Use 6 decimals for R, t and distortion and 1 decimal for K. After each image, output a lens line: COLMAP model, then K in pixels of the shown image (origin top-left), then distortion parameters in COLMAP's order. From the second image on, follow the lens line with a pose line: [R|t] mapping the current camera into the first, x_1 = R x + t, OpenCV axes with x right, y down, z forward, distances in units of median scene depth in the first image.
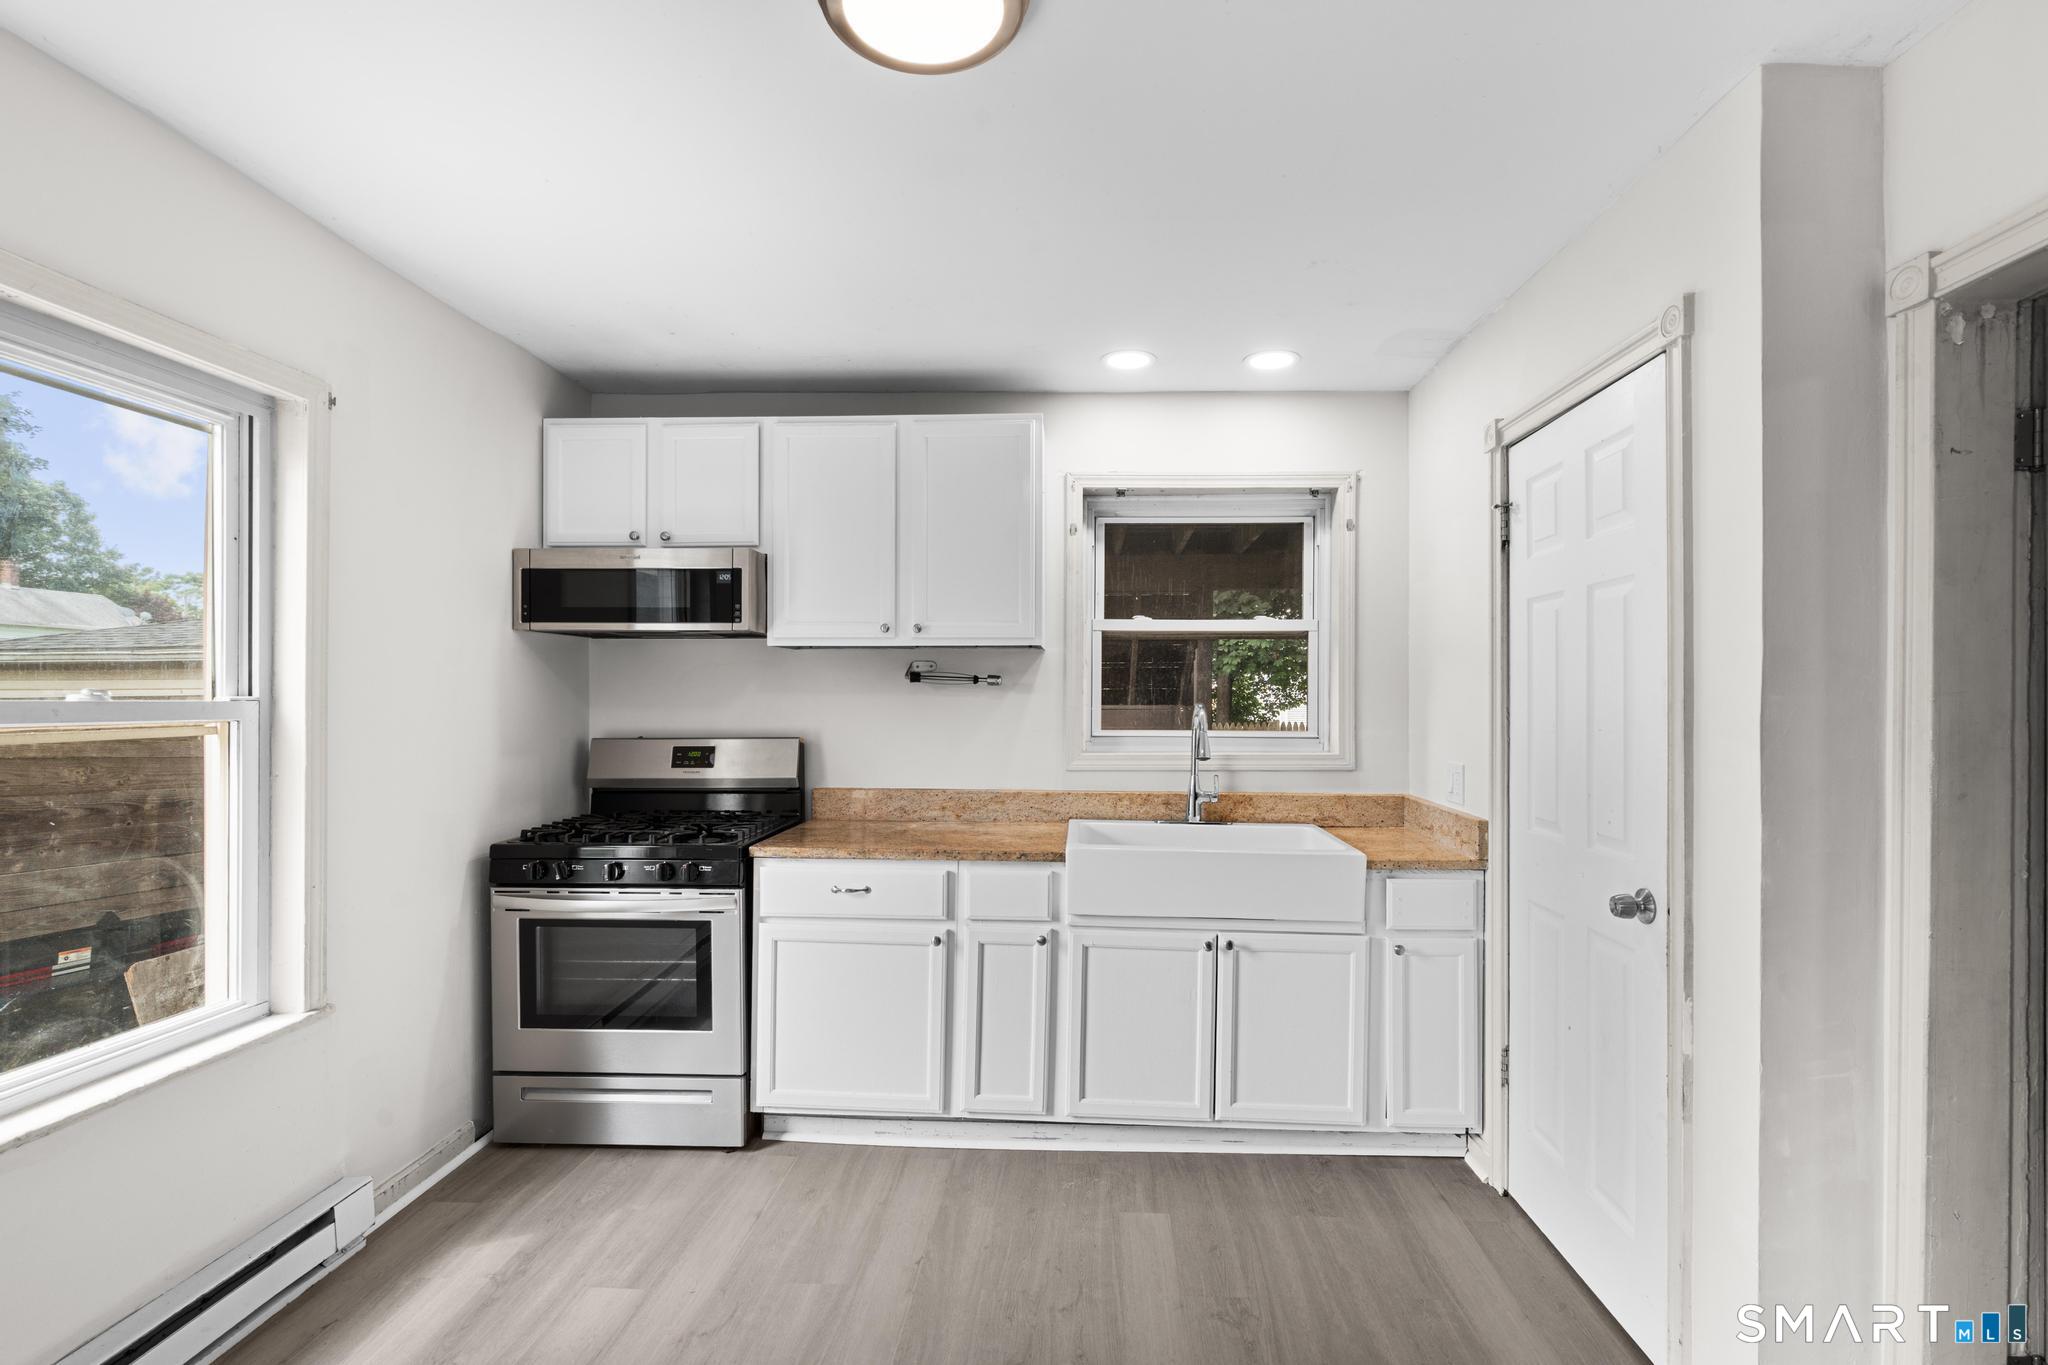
lens RADIAL K [[922.2, 0, 1053.1], [0, 922.2, 694.4], [0, 0, 1]] dist [-0.008808, 0.000394]
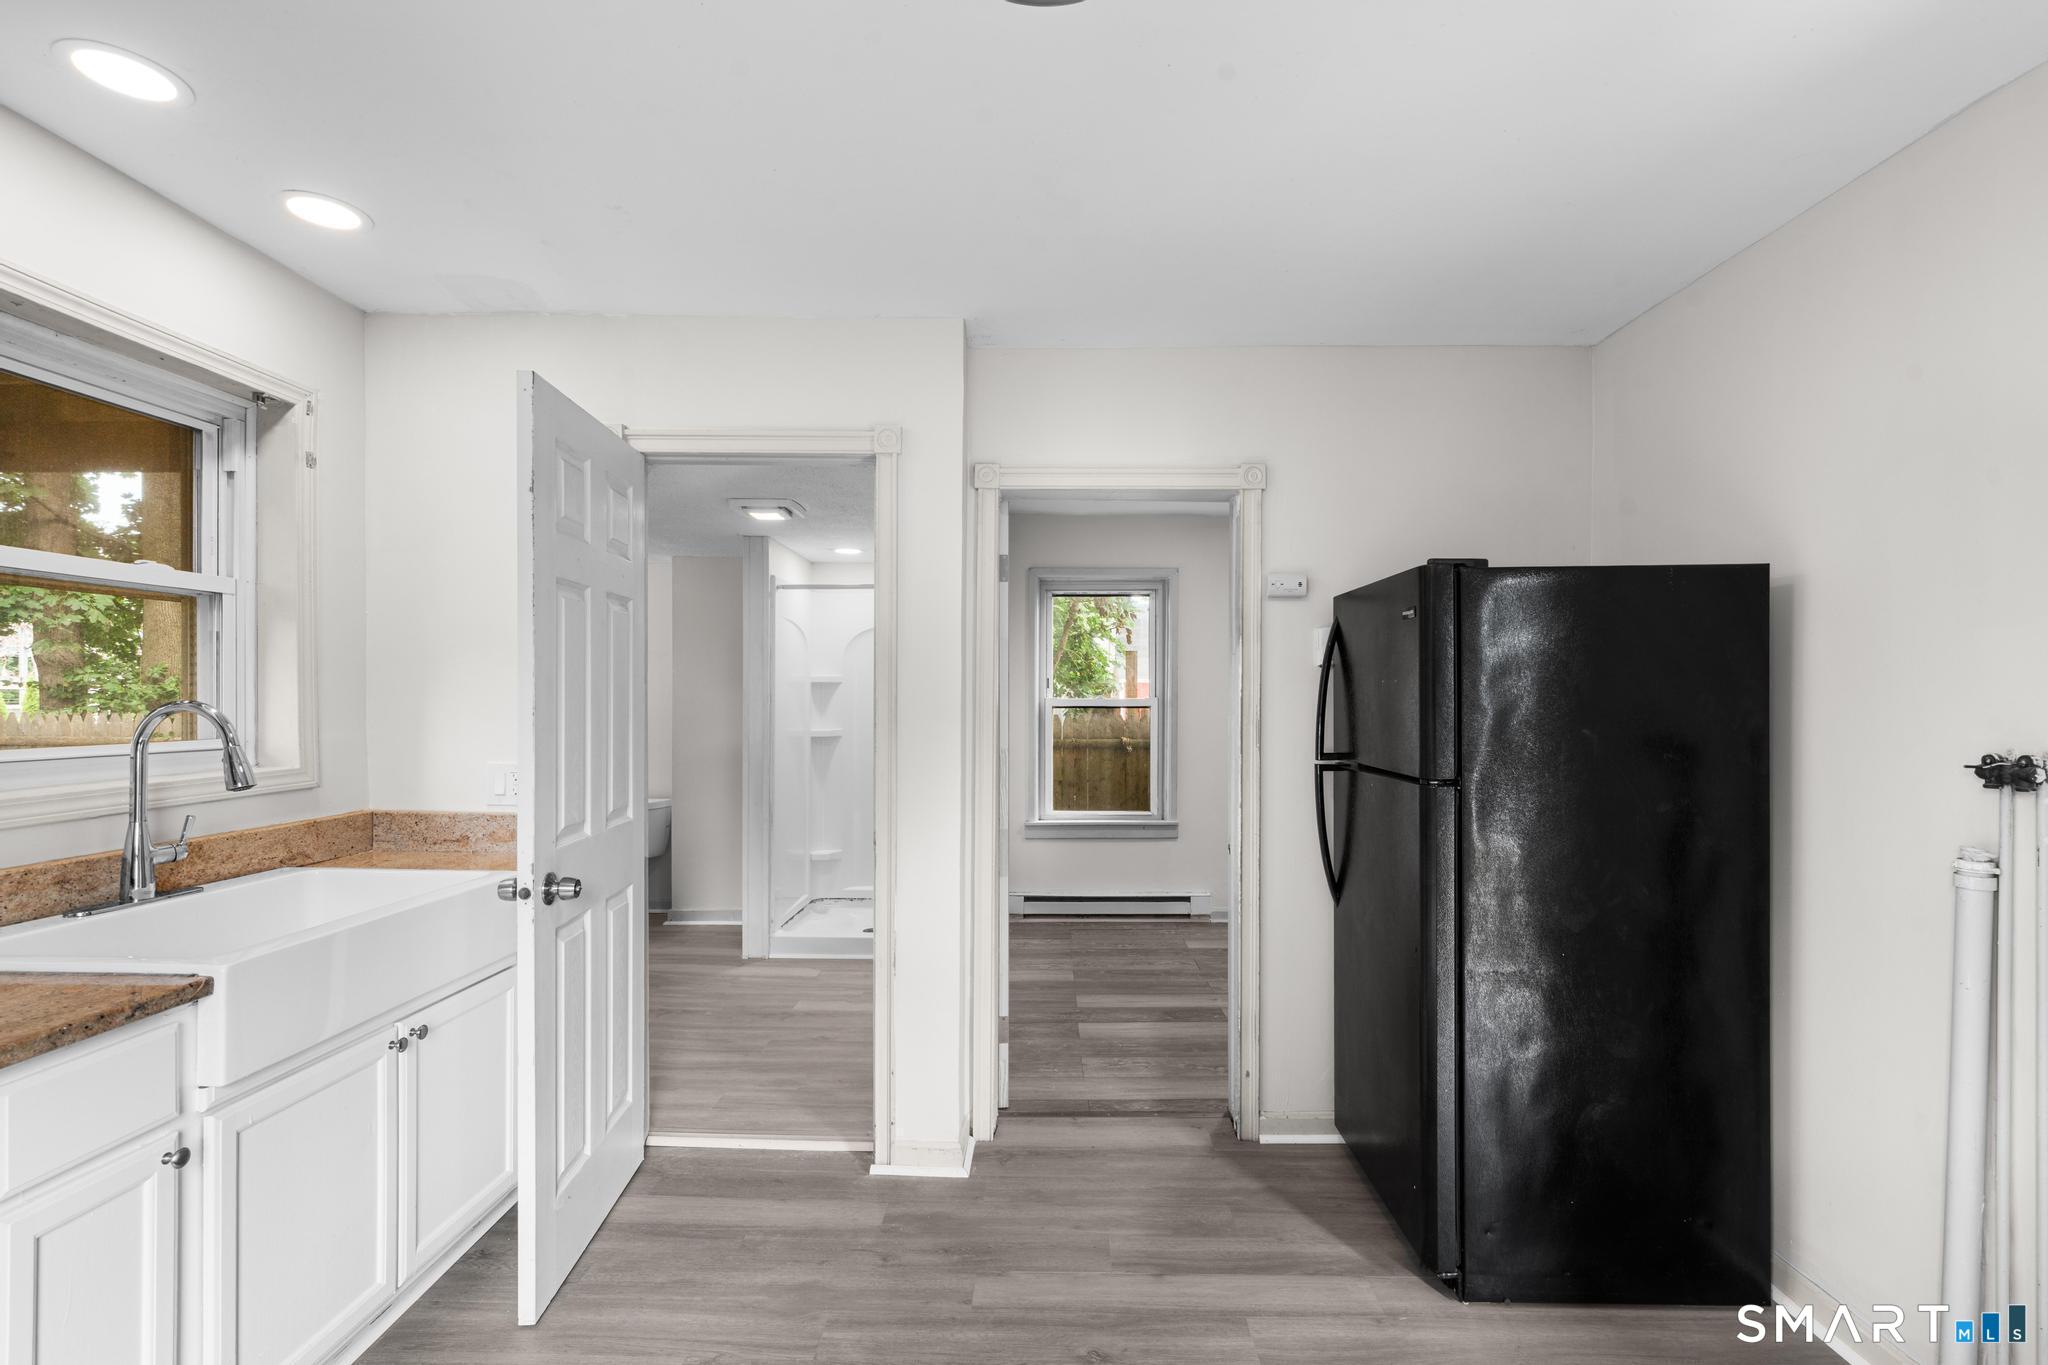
lens RADIAL K [[926.9, 0, 1032.0], [0, 926.9, 693.4], [0, 0, 1]] dist [-0.002565, 0.000572]
pose [[-0.025786, -0.001814, 0.999666, -0.474642], [-0.012186, 0.999925, 0.001500, -0.002598], [-0.999593, -0.012143, -0.025806, 0.462462]]
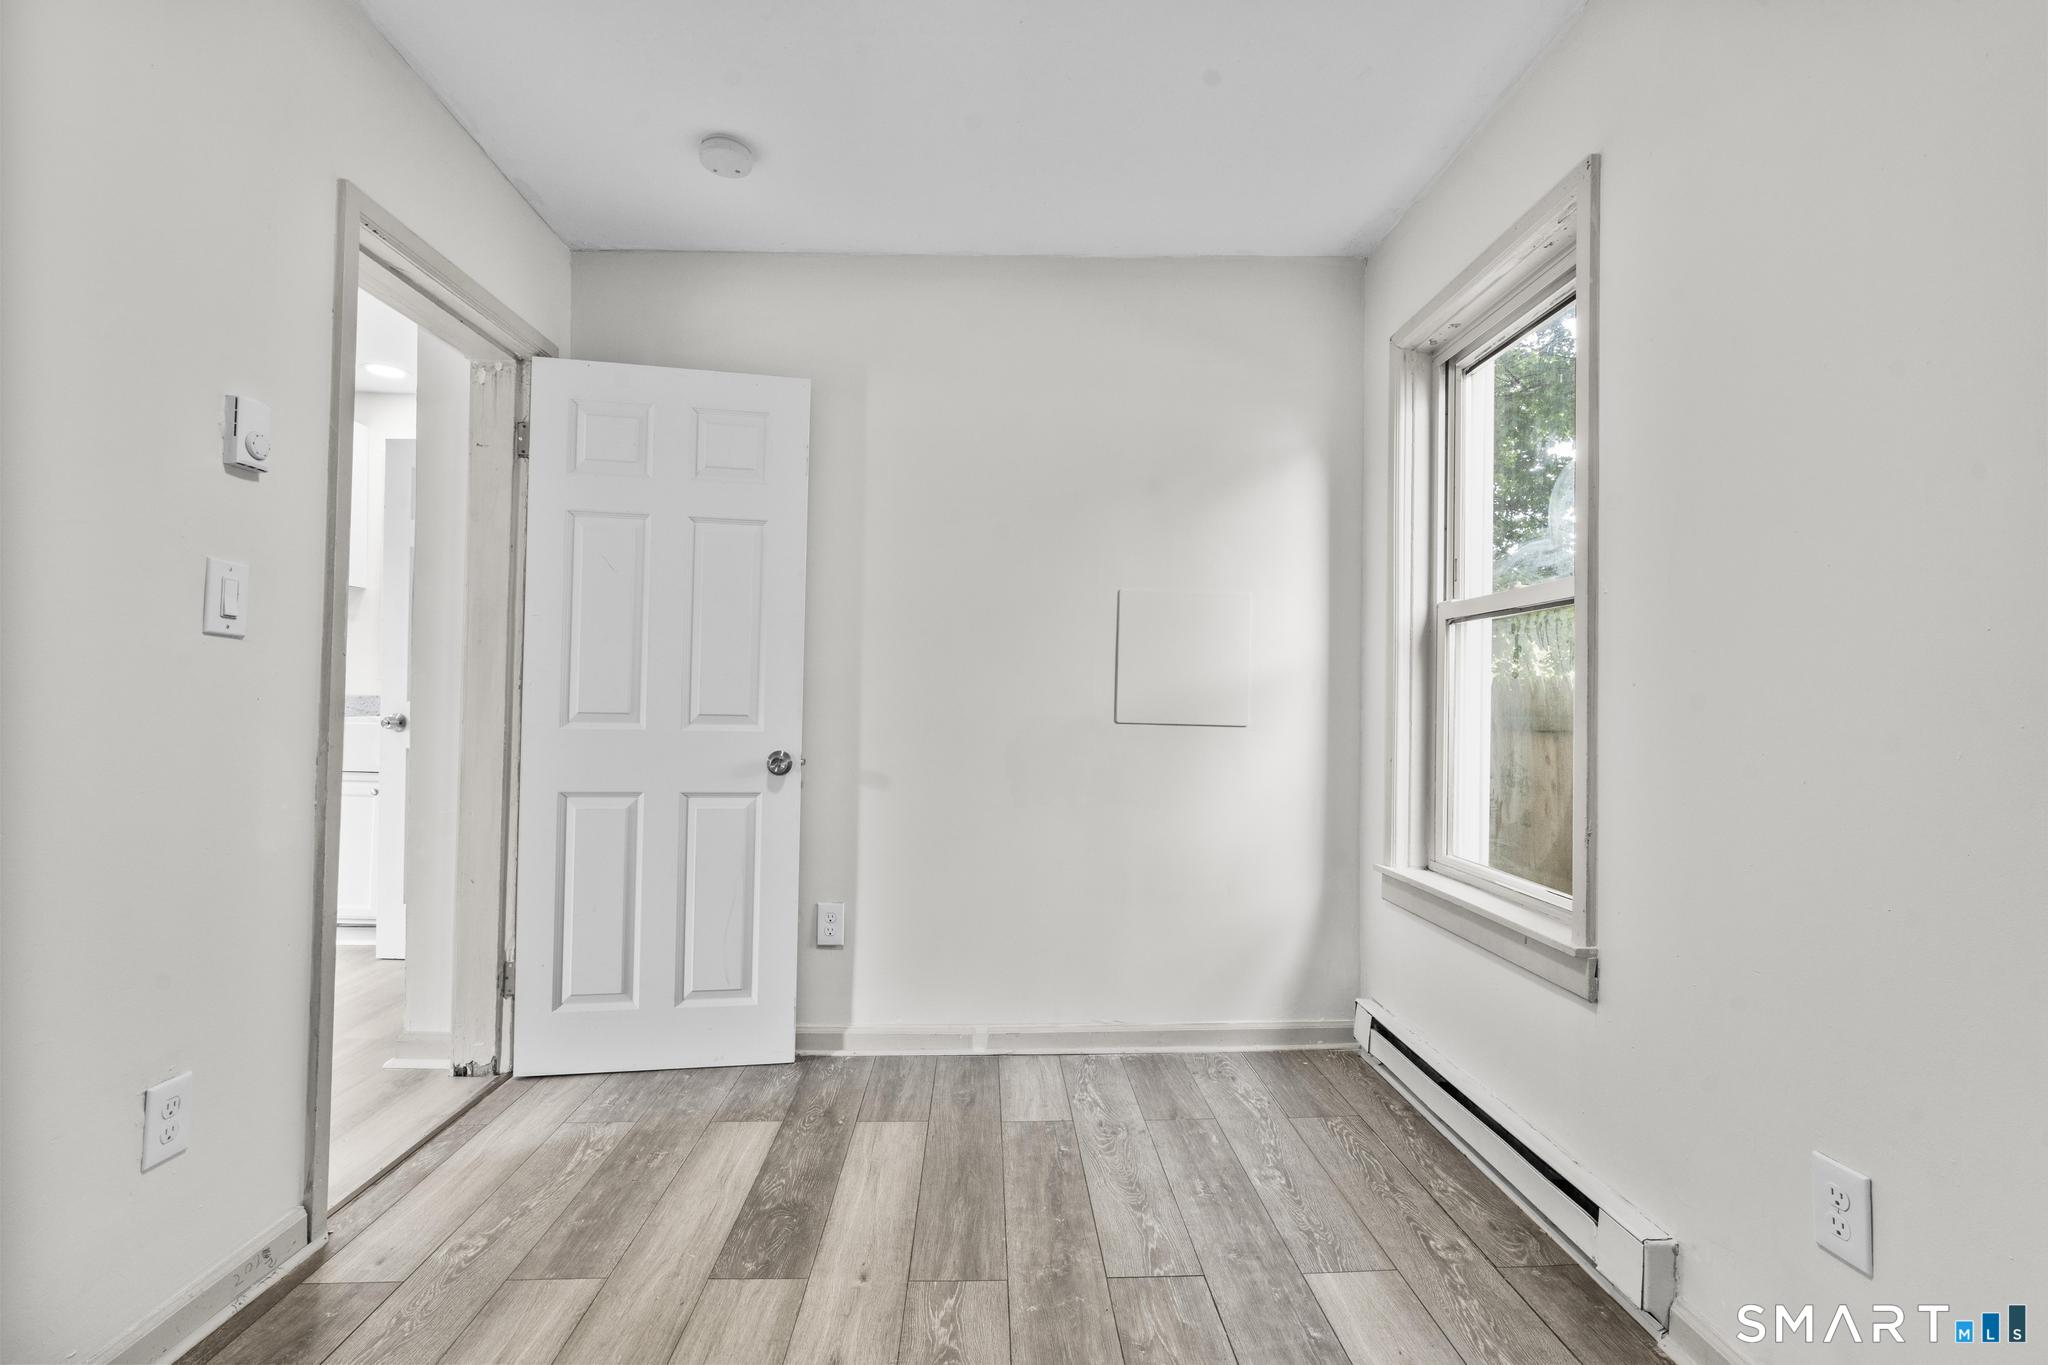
lens RADIAL K [[919.8, 0, 1024.0], [0, 919.8, 682.5], [0, 0, 1]] dist [-0.001671, 0.000092]
pose [[0.997420, 0.016842, 0.069790, 0.887043], [-0.016195, 0.999821, -0.009821, 0.091371], [-0.069943, 0.008665, 0.997513, -0.380261]]
